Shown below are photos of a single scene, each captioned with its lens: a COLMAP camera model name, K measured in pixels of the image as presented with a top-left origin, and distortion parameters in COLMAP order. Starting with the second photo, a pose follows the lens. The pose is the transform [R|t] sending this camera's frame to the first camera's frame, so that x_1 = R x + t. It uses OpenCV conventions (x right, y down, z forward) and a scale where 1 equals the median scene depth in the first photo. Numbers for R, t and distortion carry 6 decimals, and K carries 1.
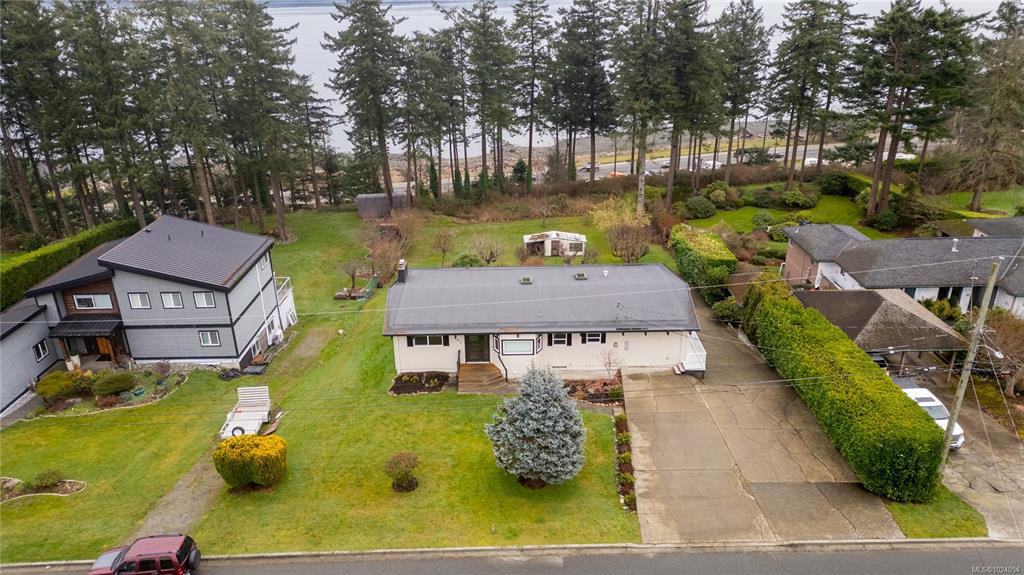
lens RADIAL K [[705.1, 0, 512.4], [0, 705.1, 291.6], [0, 0, 1]] dist [0.051759, -0.036552]
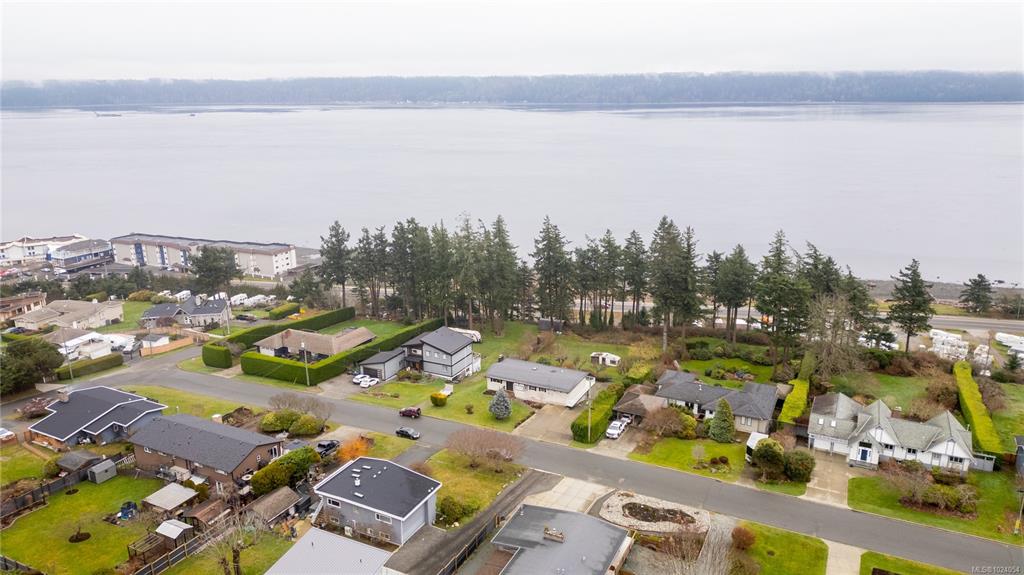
lens RADIAL K [[705.1, 0, 508.8], [0, 705.1, 284.2], [0, 0, 1]] dist [0.051759, -0.036552]
pose [[0.890476, 0.129507, -0.436211, 1.290685], [-0.182488, 0.979814, -0.081630, -0.112654], [0.416834, 0.152293, 0.896134, -1.969920]]
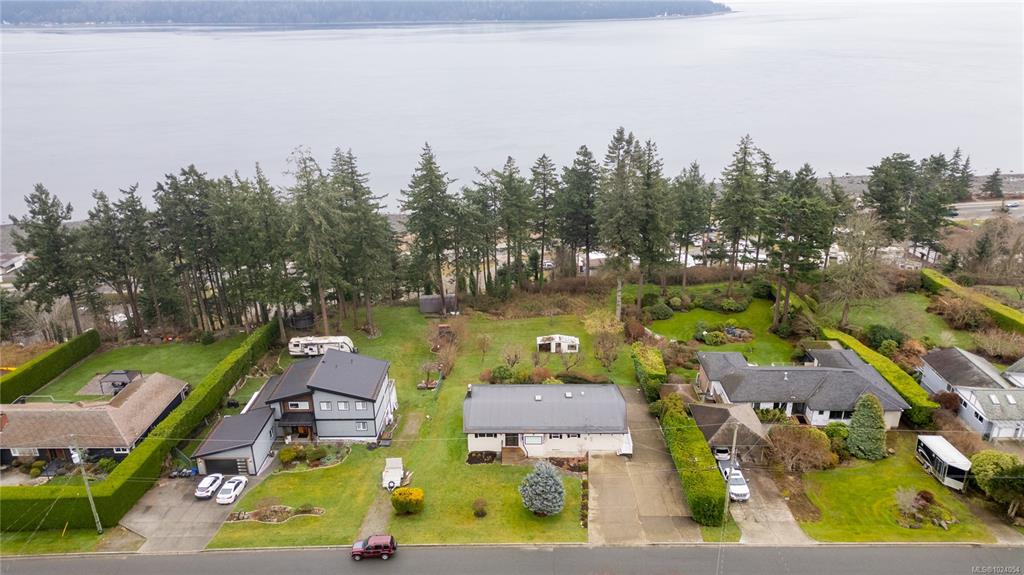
lens RADIAL K [[705.1, 0, 510.8], [0, 705.1, 288.1], [0, 0, 1]] dist [0.051759, -0.036552]
pose [[0.999747, 0.010023, -0.020160, -0.018643], [-0.010419, 0.999753, -0.019628, -0.284746], [0.019959, 0.019833, 0.999604, -0.889645]]
